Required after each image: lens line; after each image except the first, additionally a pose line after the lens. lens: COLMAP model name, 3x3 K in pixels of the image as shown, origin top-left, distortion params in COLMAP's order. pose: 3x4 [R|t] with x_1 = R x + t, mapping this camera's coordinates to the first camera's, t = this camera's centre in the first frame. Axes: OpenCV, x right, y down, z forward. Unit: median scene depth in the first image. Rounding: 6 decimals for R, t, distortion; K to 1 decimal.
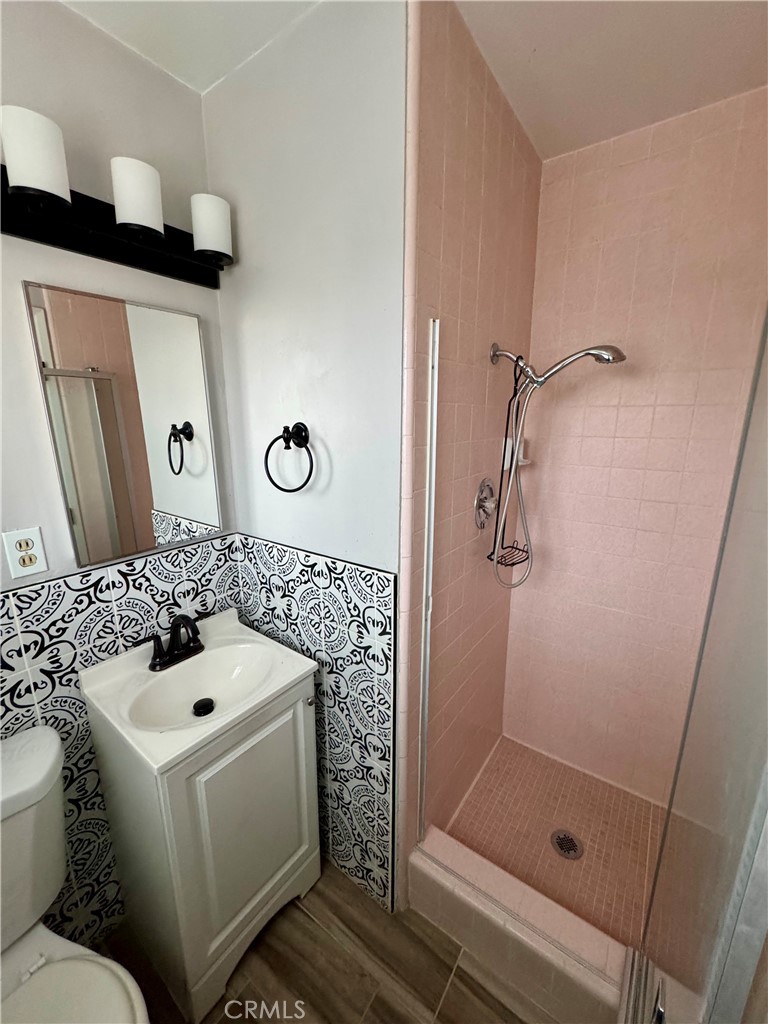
lens RADIAL K [[411.7, 0, 386.2], [0, 411.7, 511.2], [0, 0, 1]] dist [-0.001520, 0.000097]
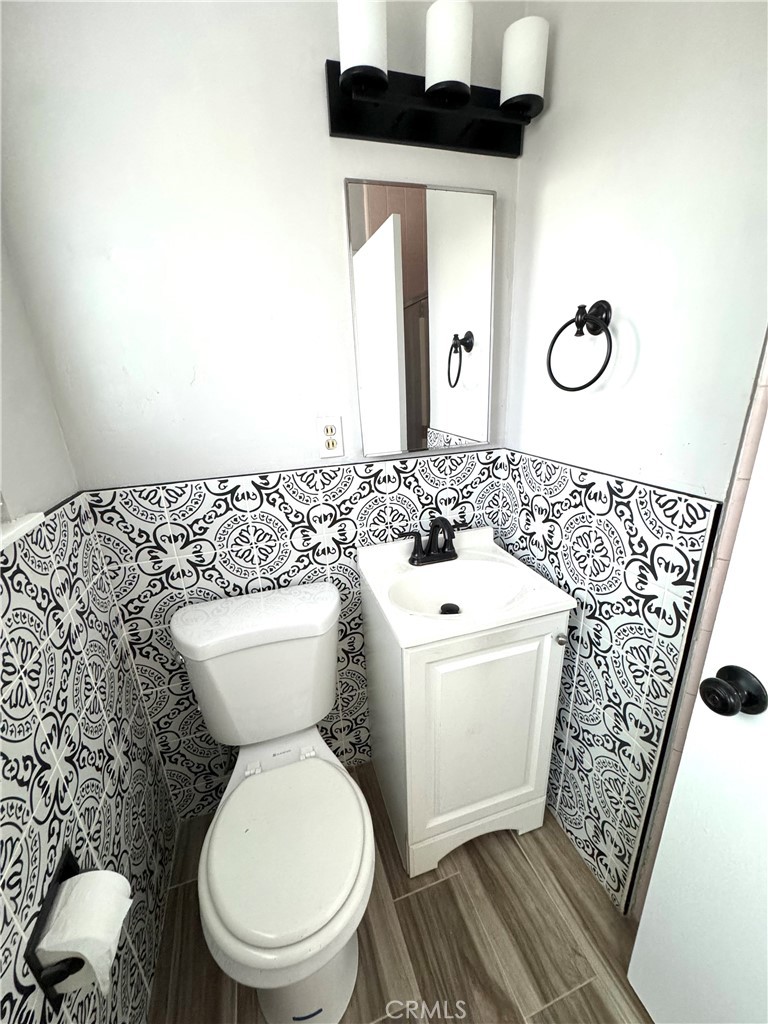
lens RADIAL K [[411.7, 0, 386.2], [0, 411.7, 511.2], [0, 0, 1]] dist [-0.001520, 0.000097]
pose [[0.807395, 0.154947, -0.569302, -0.029984], [-0.093459, 0.986305, 0.135898, 0.109587], [0.582562, -0.056517, 0.810819, 0.097014]]
